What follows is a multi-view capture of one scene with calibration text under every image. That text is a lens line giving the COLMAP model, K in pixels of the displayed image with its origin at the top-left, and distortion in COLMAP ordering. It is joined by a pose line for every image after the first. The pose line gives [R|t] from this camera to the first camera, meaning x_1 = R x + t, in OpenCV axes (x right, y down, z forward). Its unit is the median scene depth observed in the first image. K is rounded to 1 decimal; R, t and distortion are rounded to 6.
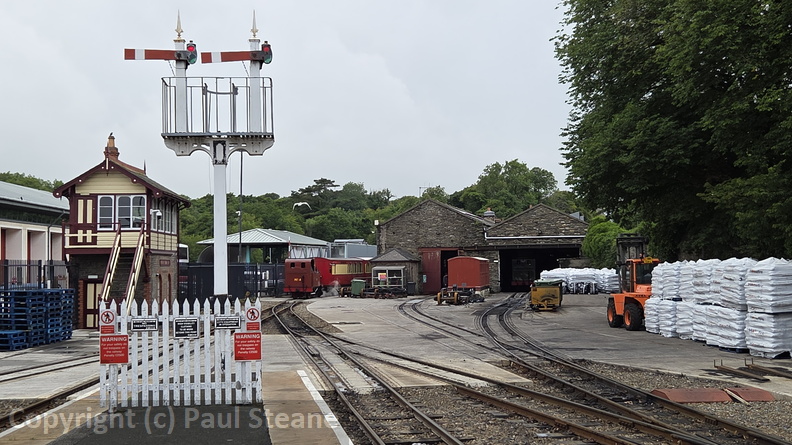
lens RADIAL K [[1049.9, 0, 396.0], [0, 1049.9, 222.5], [0, 0, 1]] dist [0.104391, -0.032762]
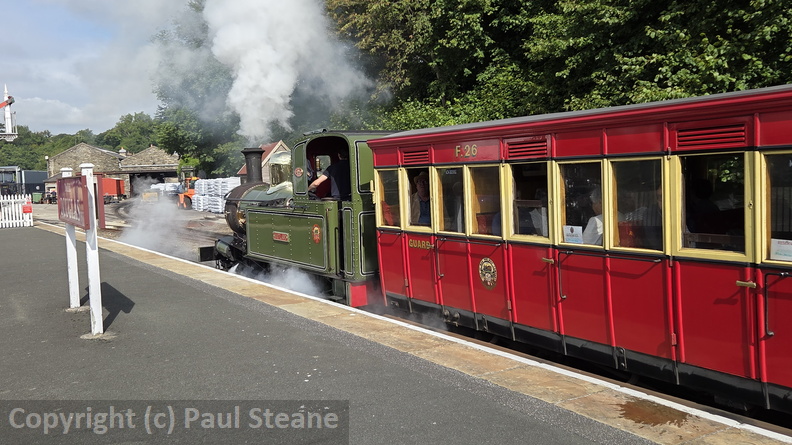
lens RADIAL K [[705.6, 0, 396.0], [0, 705.6, 222.5], [0, 0, 1]] dist [0.002306, -0.000587]
pose [[0.900796, -0.049412, 0.431423, -0.018038], [0.005753, 0.994776, 0.101923, -0.018597], [-0.434205, -0.089330, 0.896374, -0.468333]]
